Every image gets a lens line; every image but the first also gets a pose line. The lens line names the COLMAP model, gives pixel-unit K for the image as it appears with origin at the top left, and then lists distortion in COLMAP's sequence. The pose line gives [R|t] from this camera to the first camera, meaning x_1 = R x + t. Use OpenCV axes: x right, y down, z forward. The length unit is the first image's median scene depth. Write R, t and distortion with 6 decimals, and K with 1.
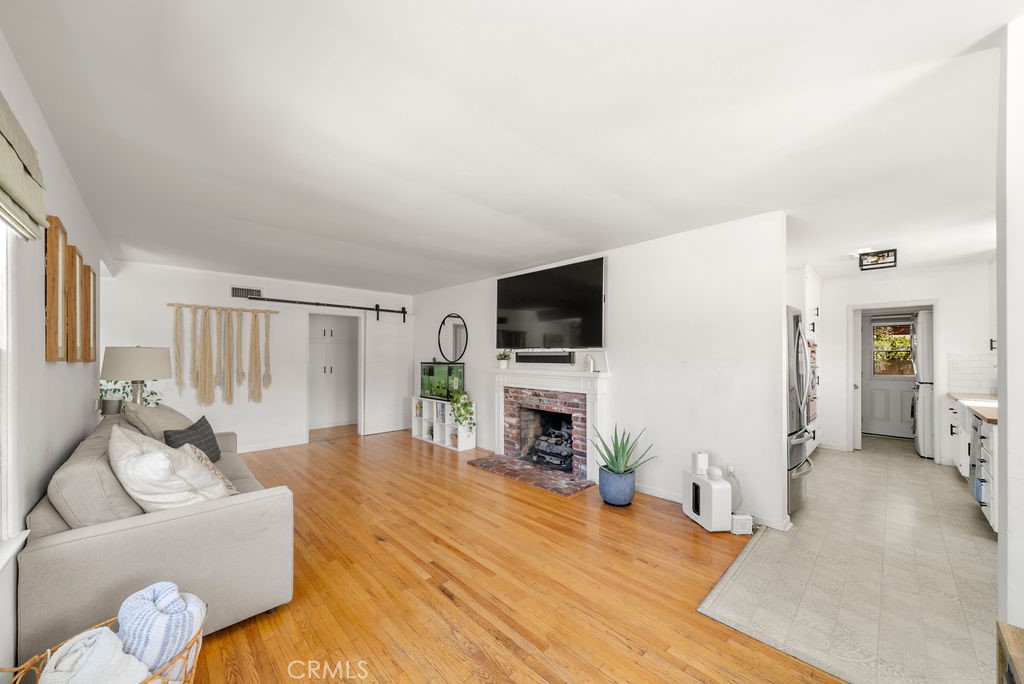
lens RADIAL K [[378.4, 0, 491.7], [0, 378.4, 355.2], [0, 0, 1]] dist [-0.003226, -0.000522]
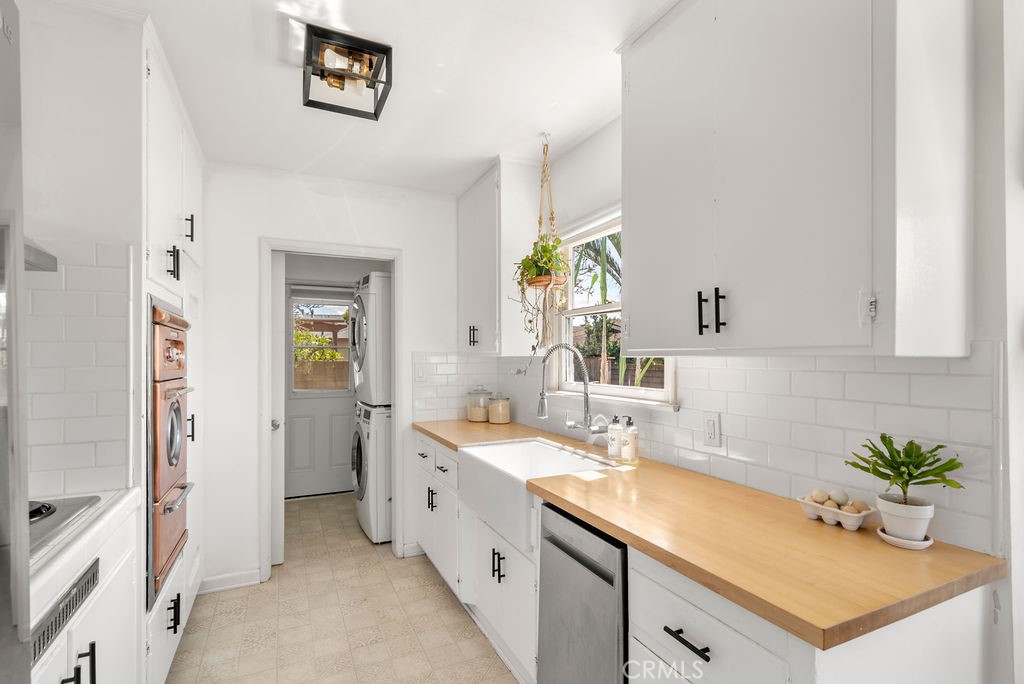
lens RADIAL K [[466.9, 0, 509.1], [0, 466.9, 351.5], [0, 0, 1]] dist [0.002025, 0.000058]
pose [[0.292891, 0.004062, 0.956137, 0.560971], [0.000353, 0.999990, -0.004357, -0.000926], [-0.956146, 0.001614, 0.292887, 0.620685]]
